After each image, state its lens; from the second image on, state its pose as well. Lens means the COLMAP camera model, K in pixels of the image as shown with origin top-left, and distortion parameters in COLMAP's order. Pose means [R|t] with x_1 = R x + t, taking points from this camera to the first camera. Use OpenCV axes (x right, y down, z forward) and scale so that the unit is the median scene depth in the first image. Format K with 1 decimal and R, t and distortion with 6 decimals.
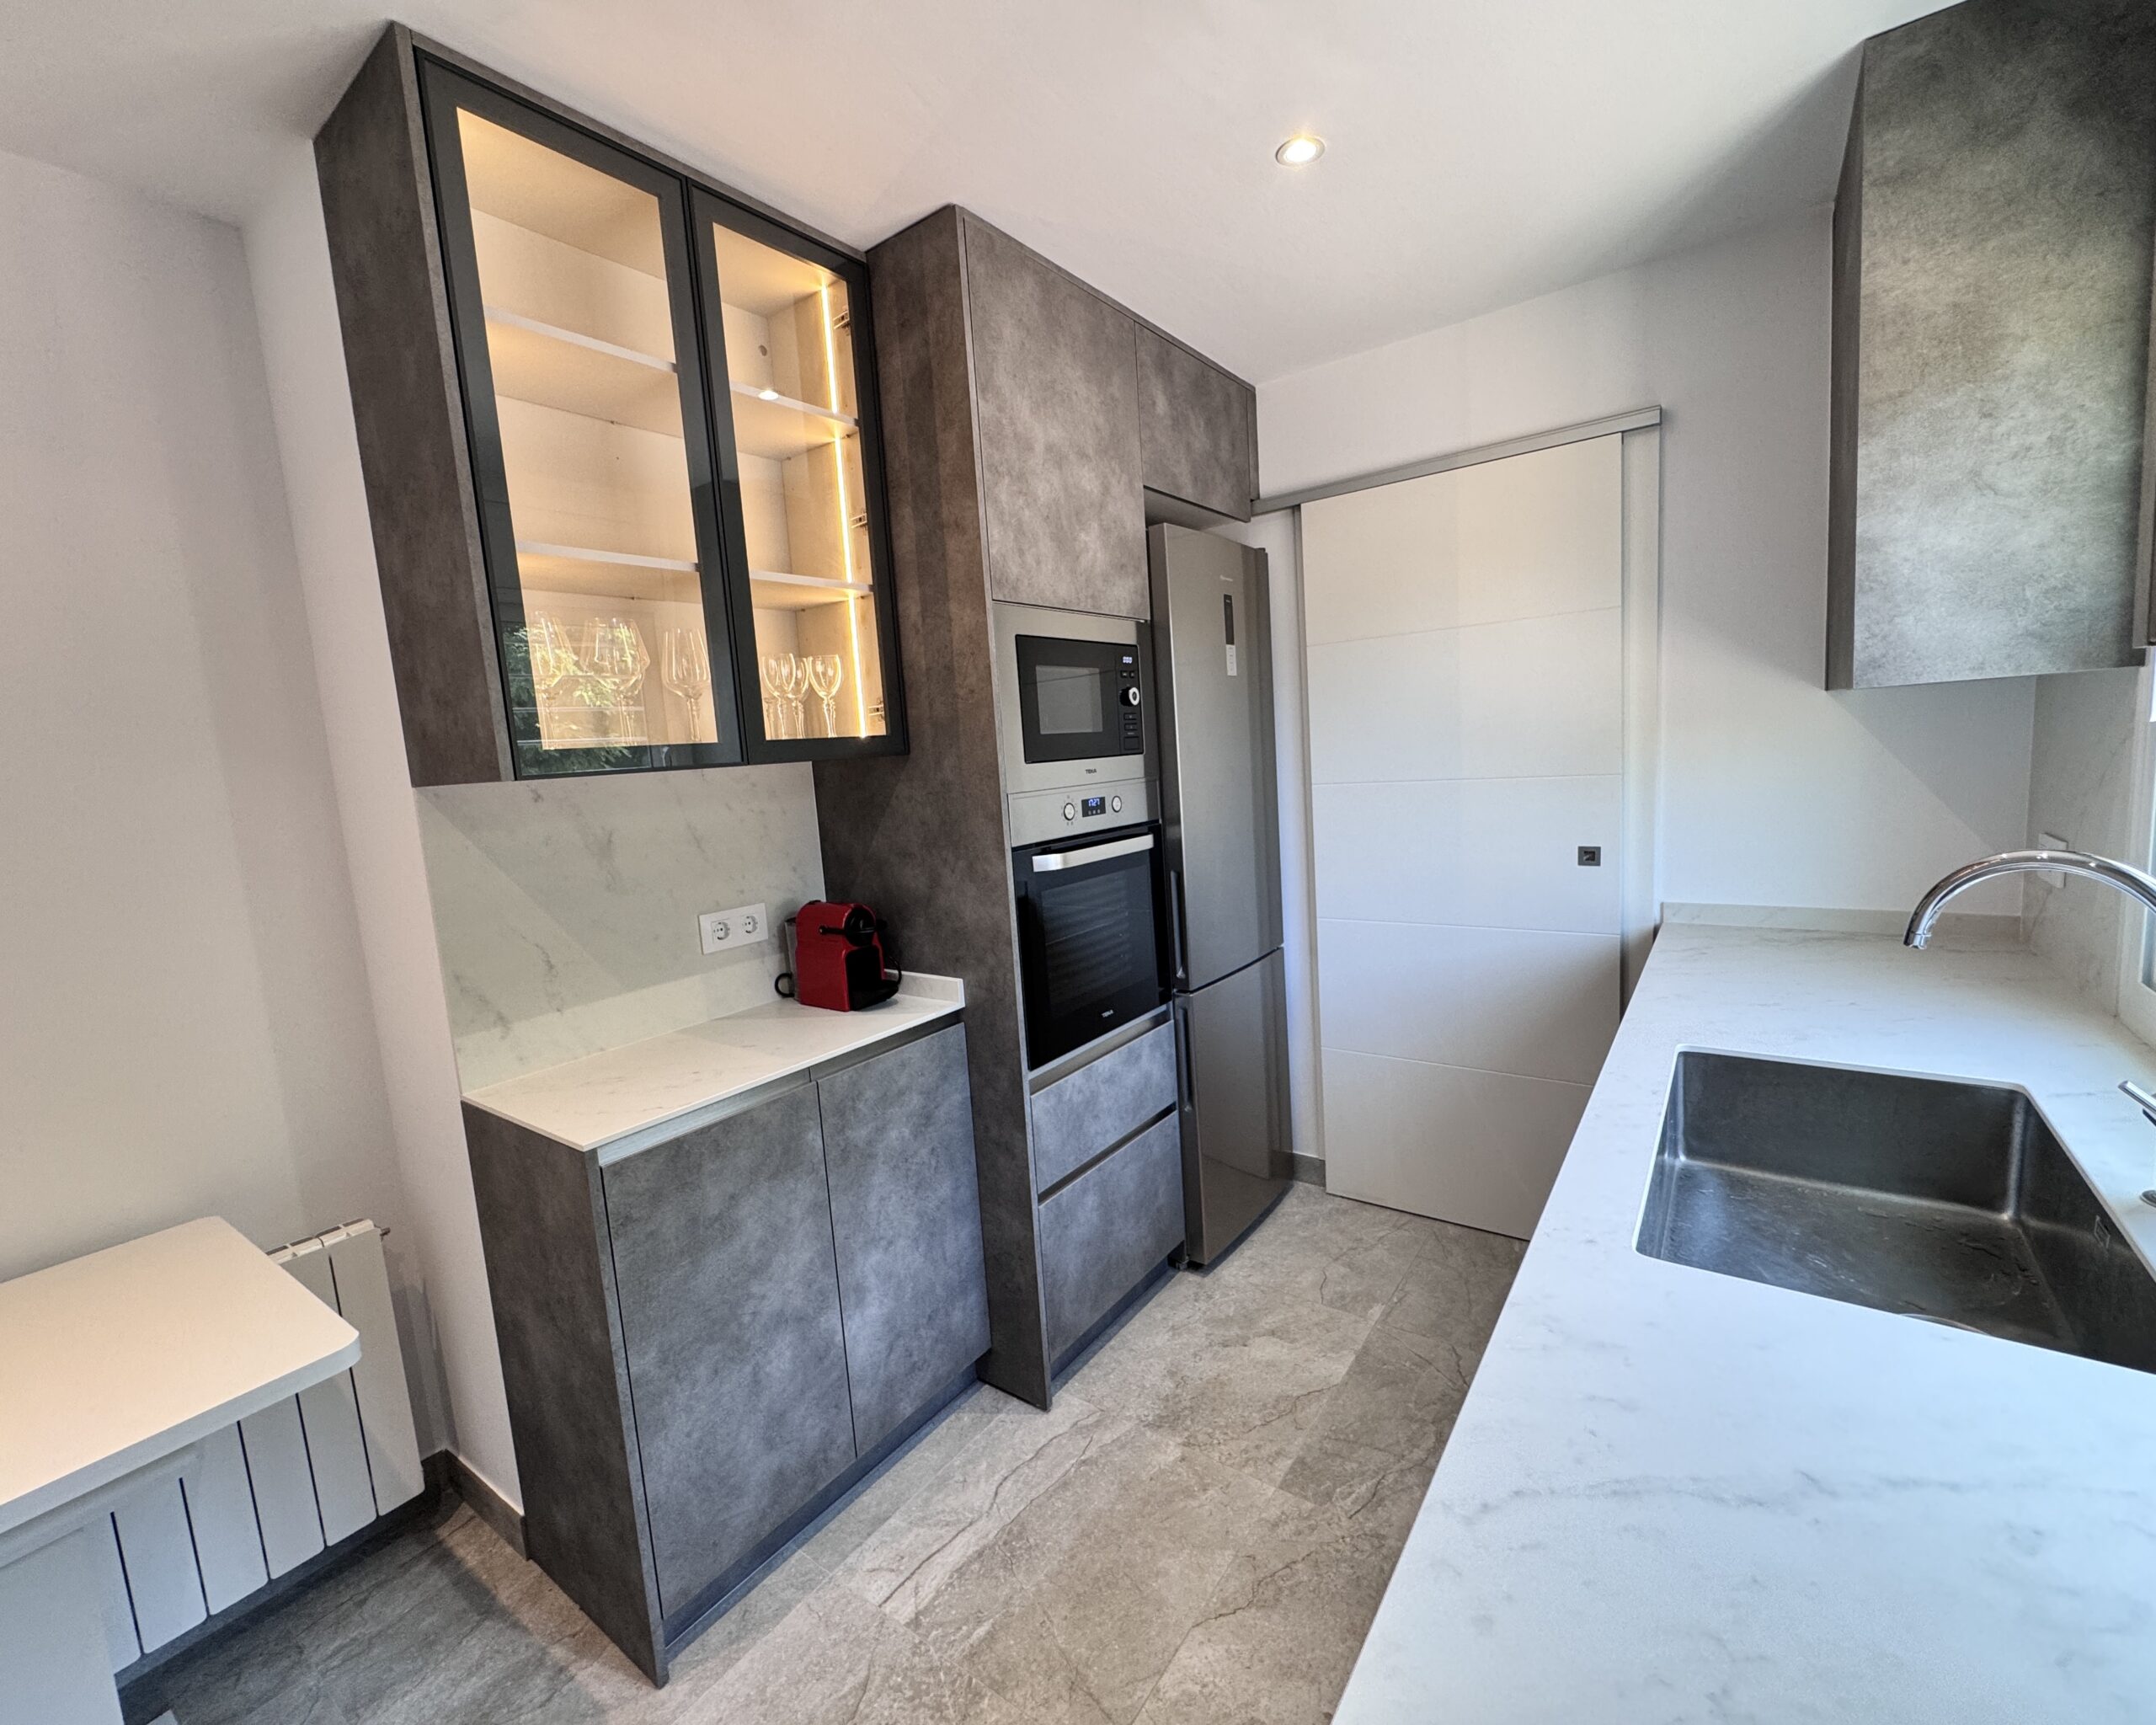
lens RADIAL K [[926.3, 0, 1077.1], [0, 926.3, 860.9], [0, 0, 1]] dist [-0.001063, 0.000109]
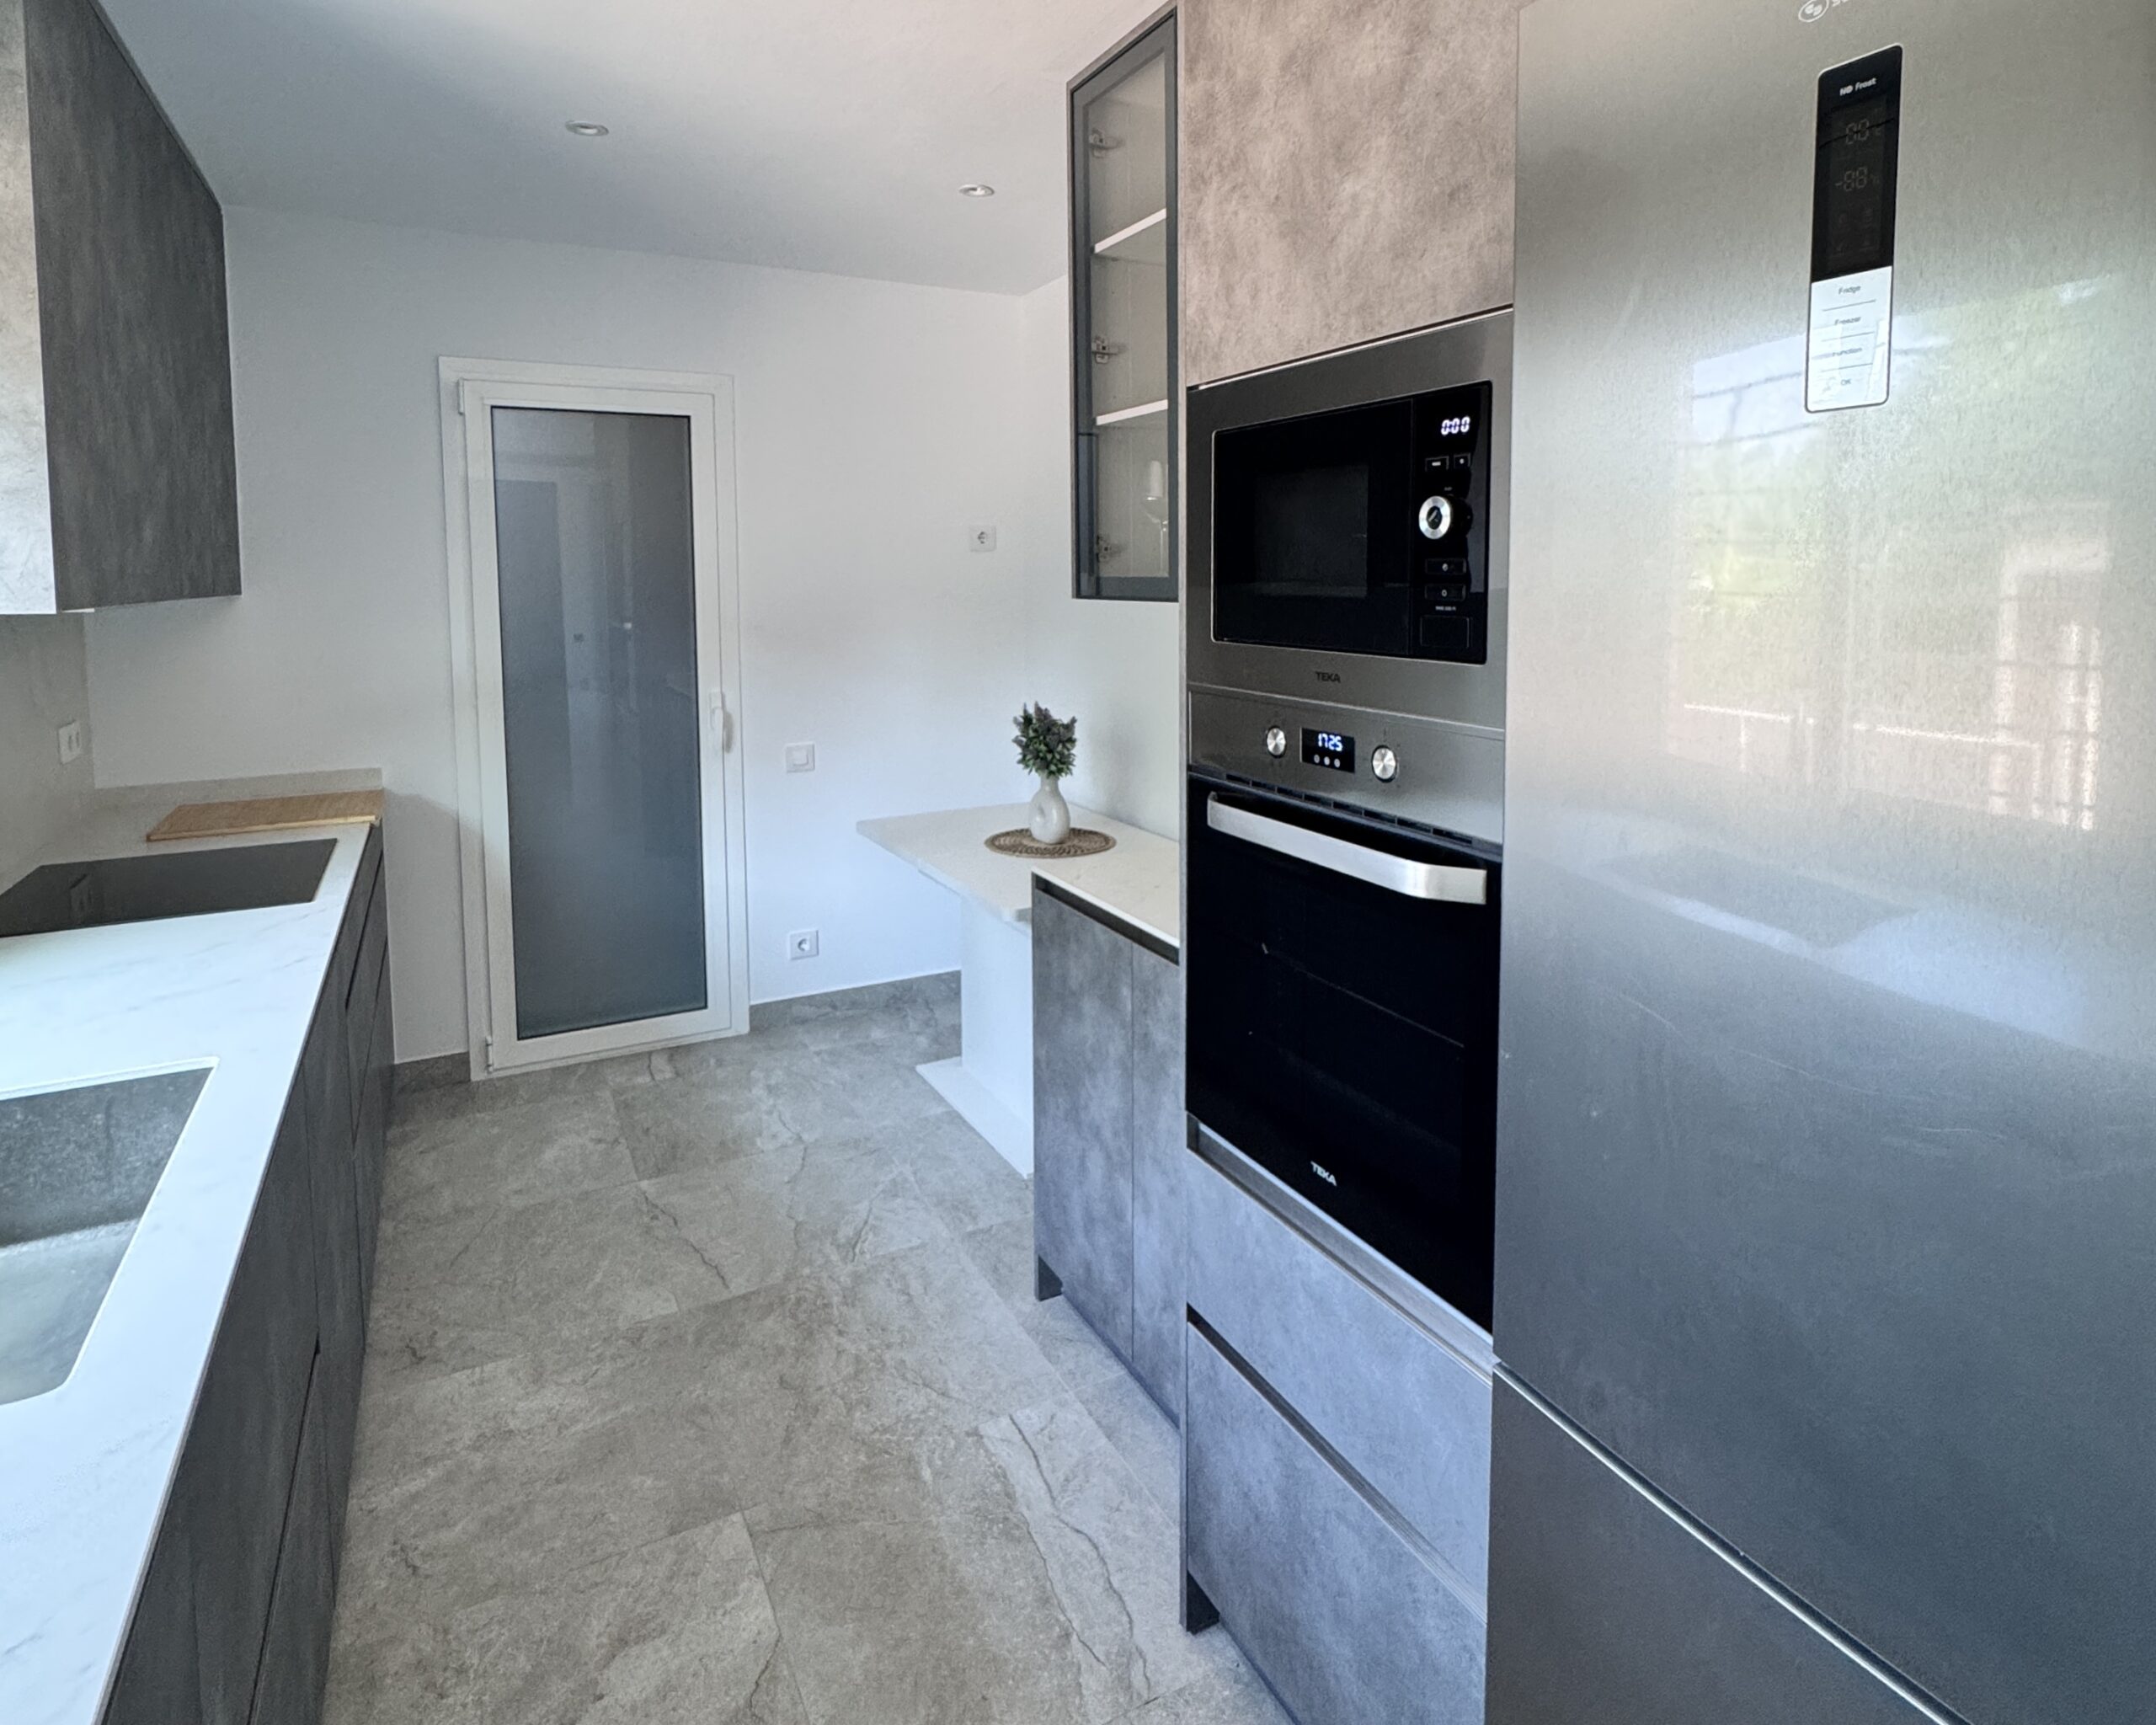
lens RADIAL K [[1216.4, 0, 1094.6], [0, 1216.4, 660.3], [0, 0, 1]] dist [-0.000174, -0.000272]
pose [[-0.438437, 0.135752, -0.888451, 0.771062], [-0.074662, 0.979609, 0.186525, -0.261311], [0.895655, 0.148113, -0.419361, 1.402730]]
